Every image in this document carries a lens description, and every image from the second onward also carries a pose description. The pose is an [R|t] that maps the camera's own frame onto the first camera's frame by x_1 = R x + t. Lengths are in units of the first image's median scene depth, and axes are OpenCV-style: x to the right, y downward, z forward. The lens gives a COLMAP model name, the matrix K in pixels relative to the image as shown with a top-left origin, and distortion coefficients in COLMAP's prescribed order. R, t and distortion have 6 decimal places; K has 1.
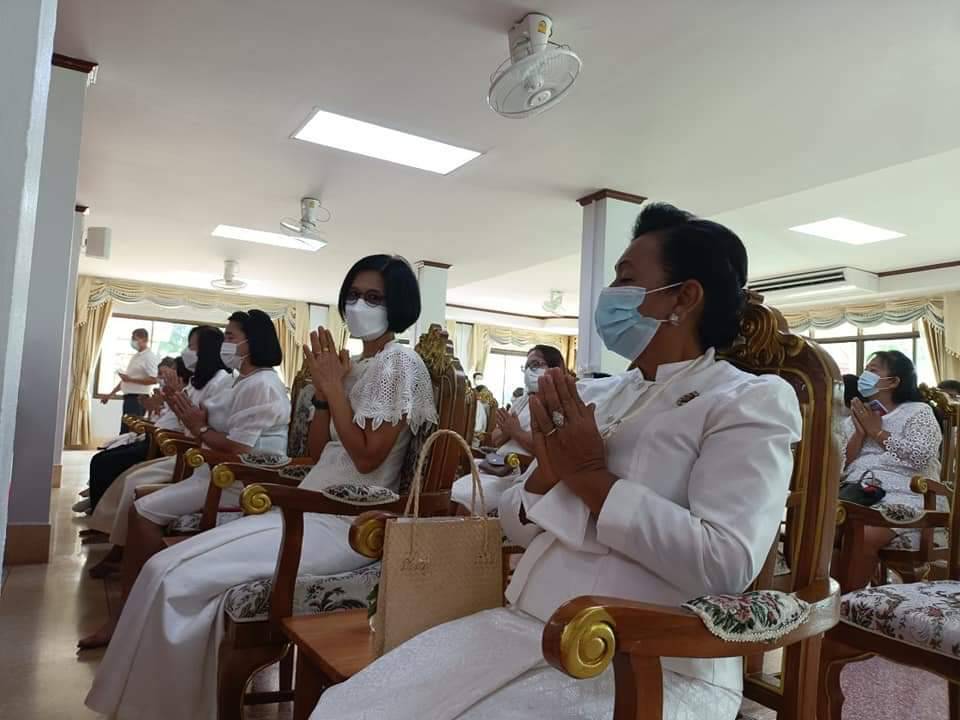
lens RADIAL K [[706.9, 0, 480.6], [0, 706.9, 363.0], [0, 0, 1]] dist [-0.002190, -0.006094]
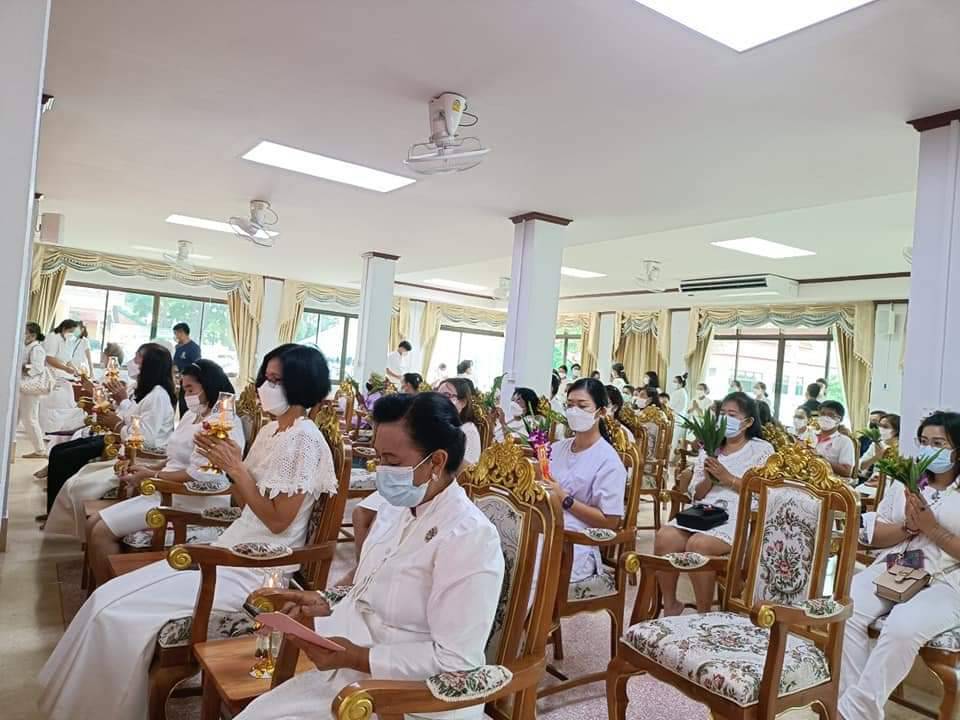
lens RADIAL K [[702.8, 0, 478.1], [0, 702.8, 364.6], [0, 0, 1]] dist [0.050209, -0.102338]
pose [[0.998155, 0.034698, 0.049836, 0.076723], [-0.037718, 0.997426, 0.060975, -0.126329], [-0.047592, -0.062742, 0.996894, -0.154629]]
